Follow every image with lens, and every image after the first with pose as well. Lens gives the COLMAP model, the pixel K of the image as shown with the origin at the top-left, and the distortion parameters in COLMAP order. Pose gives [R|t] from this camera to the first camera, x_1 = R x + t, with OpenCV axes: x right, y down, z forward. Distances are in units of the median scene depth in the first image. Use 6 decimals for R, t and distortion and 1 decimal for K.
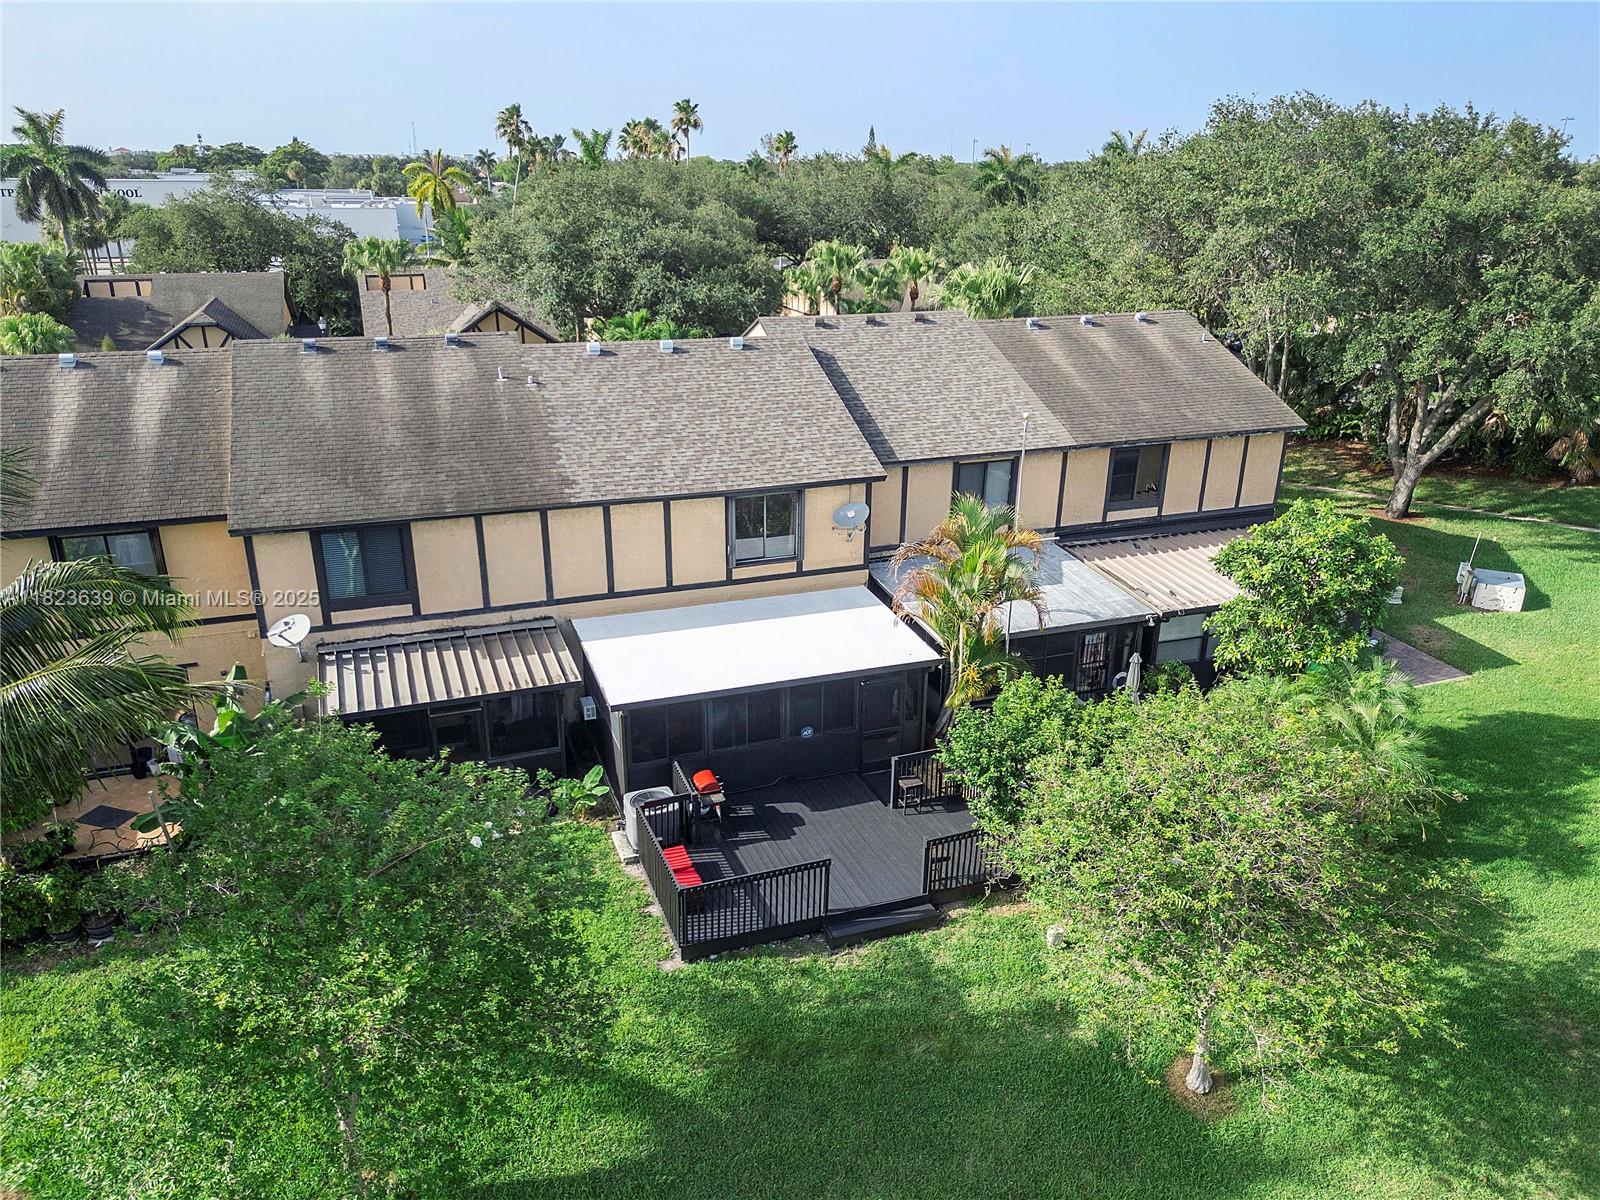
lens RADIAL K [[1133.2, 0, 793.4], [0, 1133.2, 612.4], [0, 0, 1]] dist [0.066298, -0.062327]
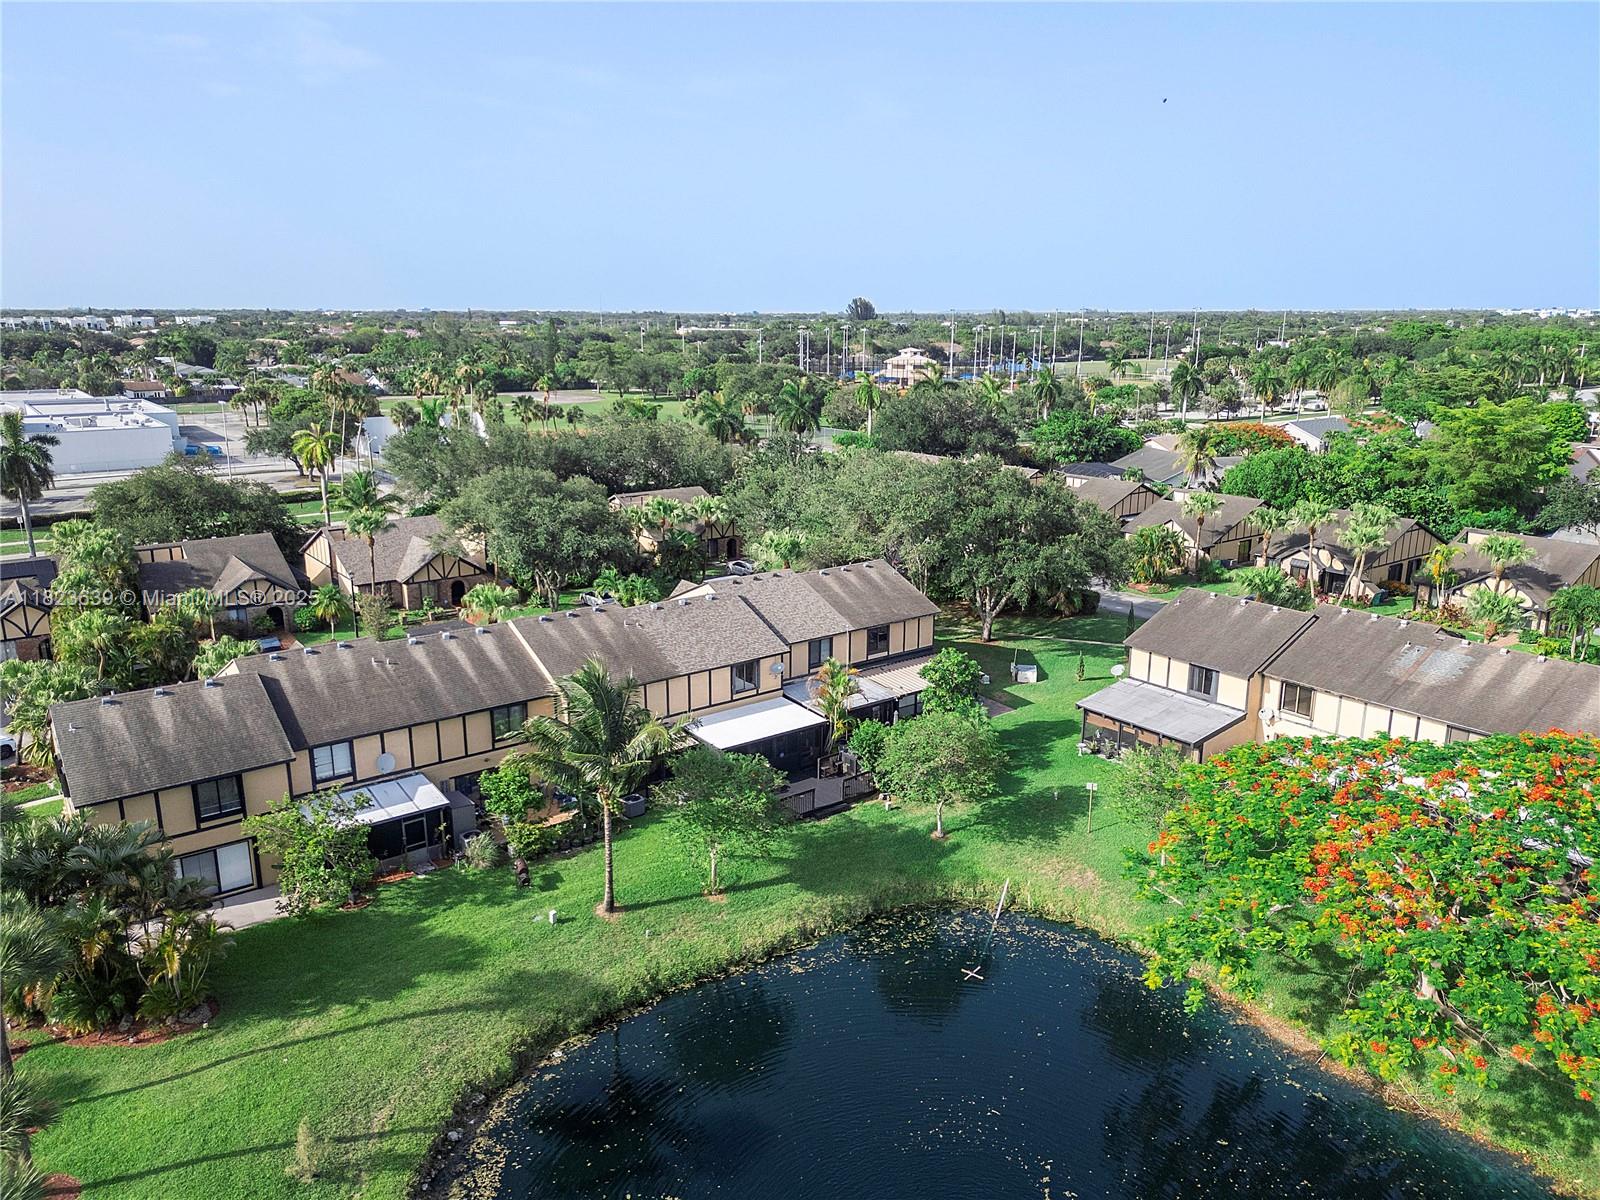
lens RADIAL K [[1133.2, 0, 786.4], [0, 1133.2, 603.7], [0, 0, 1]] dist [0.066298, -0.062327]
pose [[0.956067, -0.079132, 0.282267, -0.627436], [0.112156, 0.988358, -0.102804, 0.029497], [-0.270846, 0.129946, 0.953812, -1.391207]]
